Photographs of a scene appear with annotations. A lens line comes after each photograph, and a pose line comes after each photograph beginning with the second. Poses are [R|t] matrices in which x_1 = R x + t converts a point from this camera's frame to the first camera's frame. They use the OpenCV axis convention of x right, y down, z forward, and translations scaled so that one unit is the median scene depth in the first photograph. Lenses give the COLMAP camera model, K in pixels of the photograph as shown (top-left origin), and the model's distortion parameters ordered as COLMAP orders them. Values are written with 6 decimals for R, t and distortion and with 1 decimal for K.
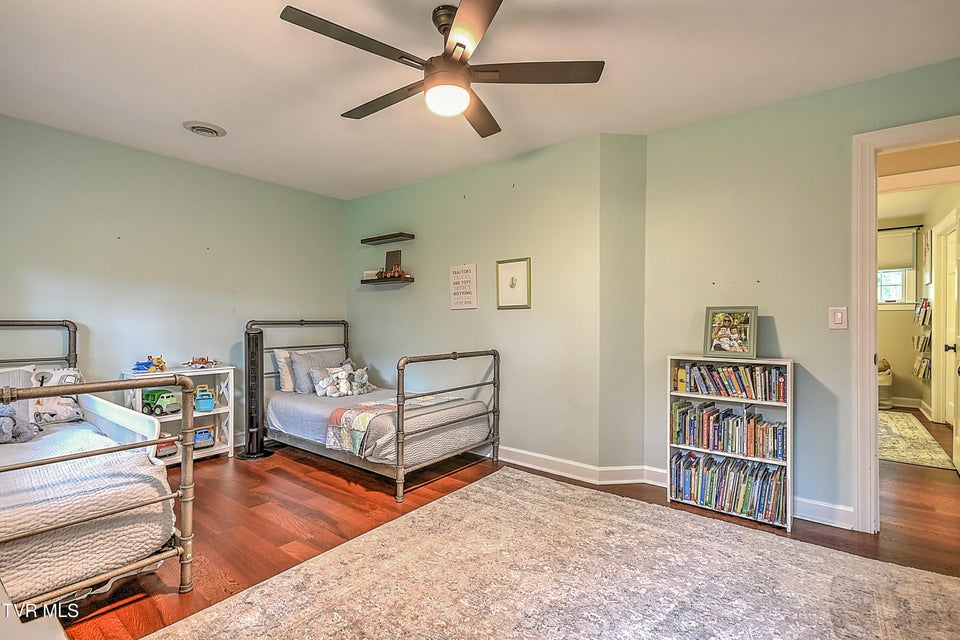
lens RADIAL K [[435.2, 0, 483.9], [0, 435.2, 325.8], [0, 0, 1]] dist [0.014407, -0.003941]
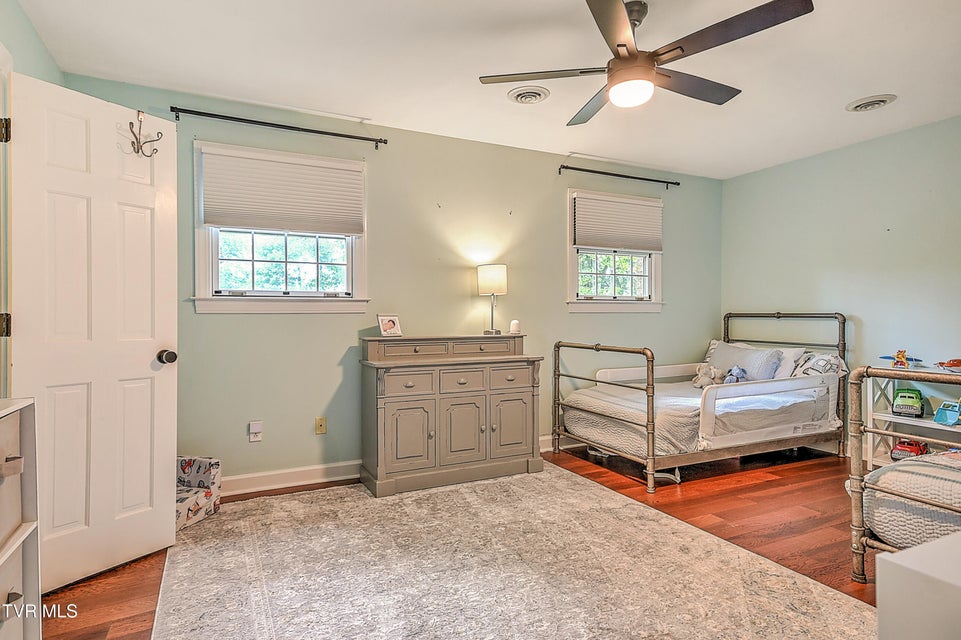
lens RADIAL K [[507.1, 0, 480.8], [0, 507.1, 315.1], [0, 0, 1]] dist [0.032953, -0.000176]
pose [[-0.423047, 0.003496, -0.906101, 0.957484], [-0.004951, 0.999969, 0.006169, -0.016358], [0.906094, 0.007096, -0.423016, 0.982279]]
